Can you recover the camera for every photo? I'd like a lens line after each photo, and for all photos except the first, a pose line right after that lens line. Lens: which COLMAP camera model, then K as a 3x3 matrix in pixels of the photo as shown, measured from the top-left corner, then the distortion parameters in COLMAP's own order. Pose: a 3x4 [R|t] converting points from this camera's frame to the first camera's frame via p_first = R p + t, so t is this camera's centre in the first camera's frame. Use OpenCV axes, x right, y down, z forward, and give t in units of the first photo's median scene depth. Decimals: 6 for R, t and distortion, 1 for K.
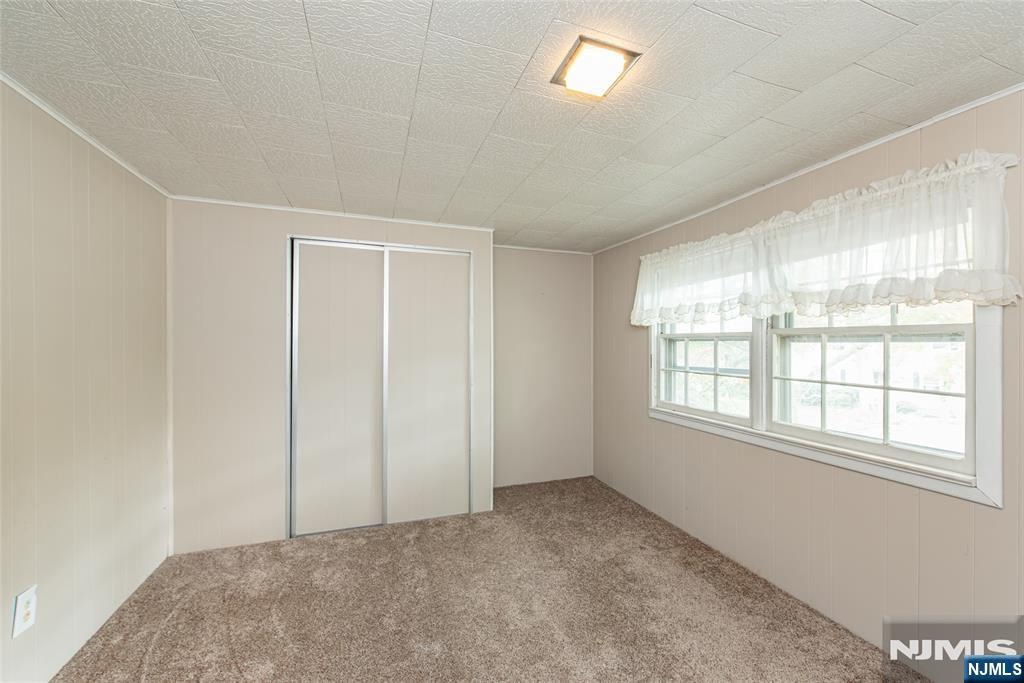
lens RADIAL K [[408.0, 0, 511.5], [0, 408.0, 342.8], [0, 0, 1]] dist [0.008910, -0.003699]
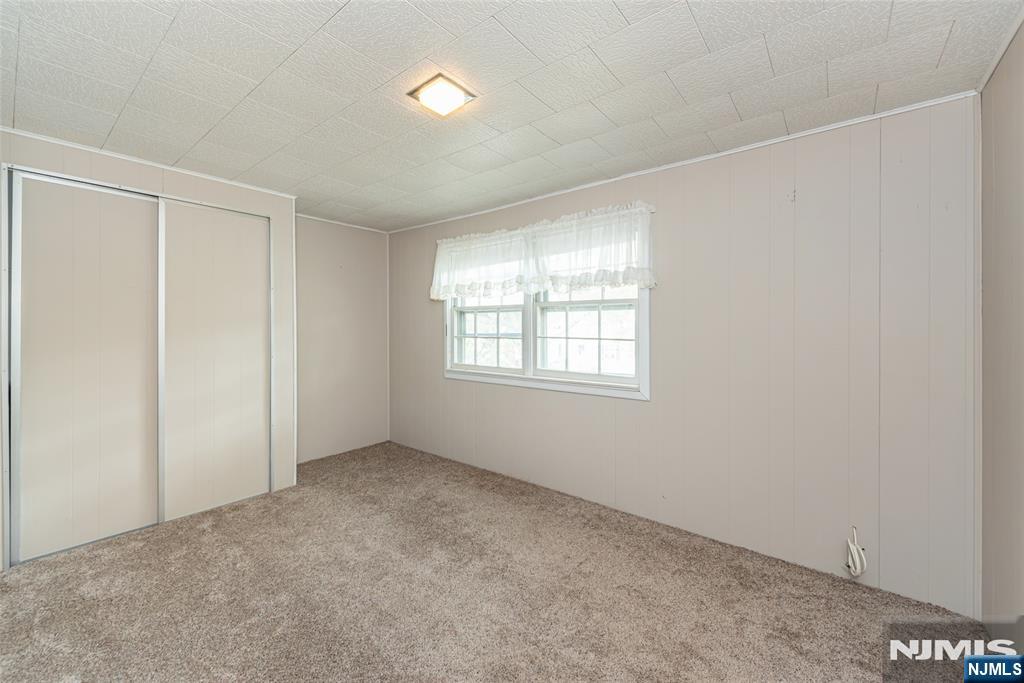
lens RADIAL K [[408.0, 0, 502.1], [0, 408.0, 324.0], [0, 0, 1]] dist [0.008910, -0.003699]
pose [[0.857858, -0.003506, 0.513875, -0.170677], [0.004083, 0.999992, 0.000006, 0.038218], [-0.513871, 0.002093, 0.857865, -0.126126]]
